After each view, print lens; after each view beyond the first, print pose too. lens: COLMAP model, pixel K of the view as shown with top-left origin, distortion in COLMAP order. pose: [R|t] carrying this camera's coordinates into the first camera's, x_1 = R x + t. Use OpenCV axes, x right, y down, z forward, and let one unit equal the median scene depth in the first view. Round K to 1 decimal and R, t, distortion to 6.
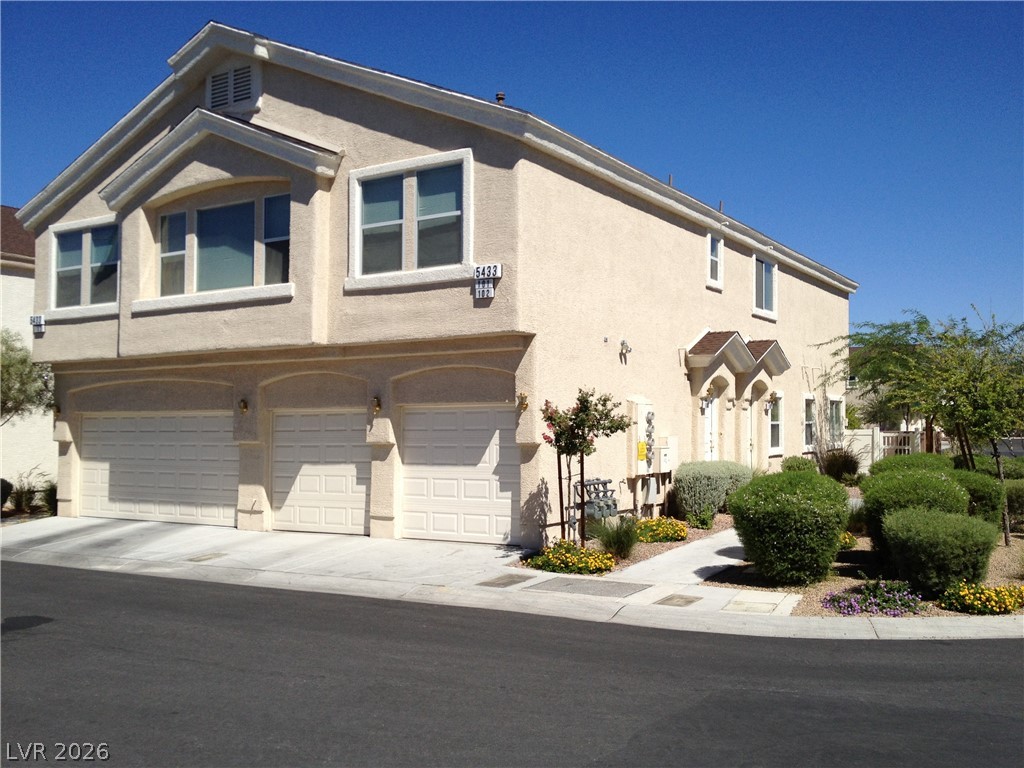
lens RADIAL K [[989.7, 0, 514.8], [0, 989.7, 389.6], [0, 0, 1]] dist [0.072071, 0.000000]
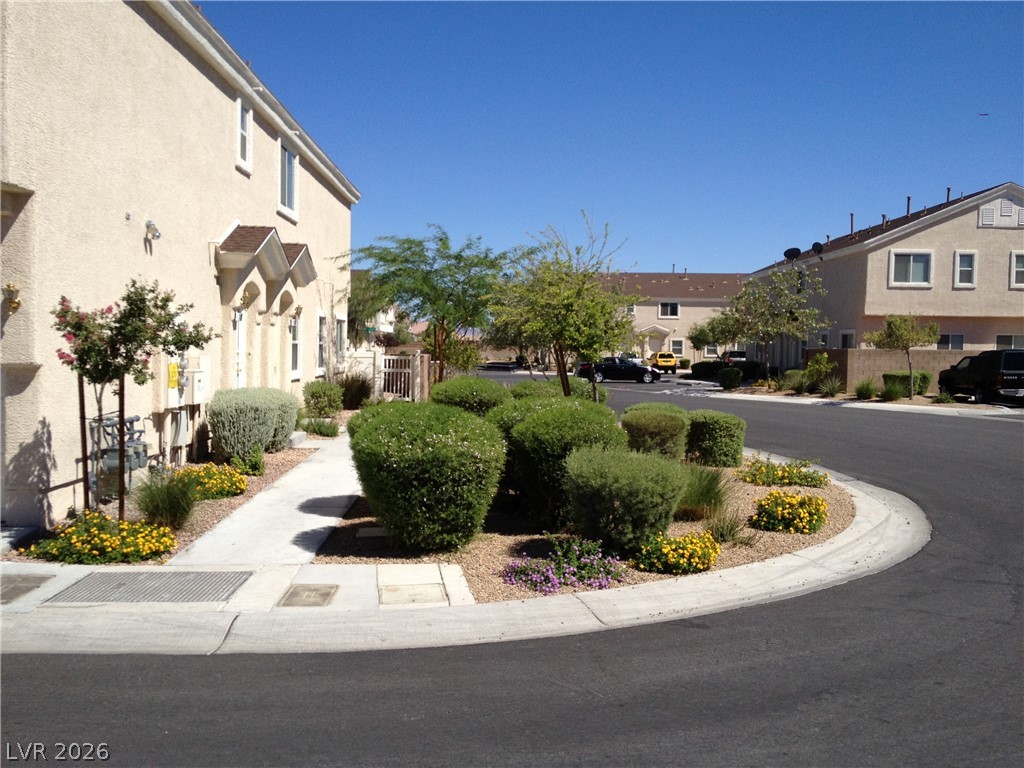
lens RADIAL K [[989.7, 0, 508.4], [0, 989.7, 387.5], [0, 0, 1]] dist [0.072071, 0.000000]
pose [[0.845183, -0.005166, 0.534452, -0.066607], [-0.035460, 0.997208, 0.065714, 0.015377], [-0.533300, -0.074492, 0.842640, 0.280570]]
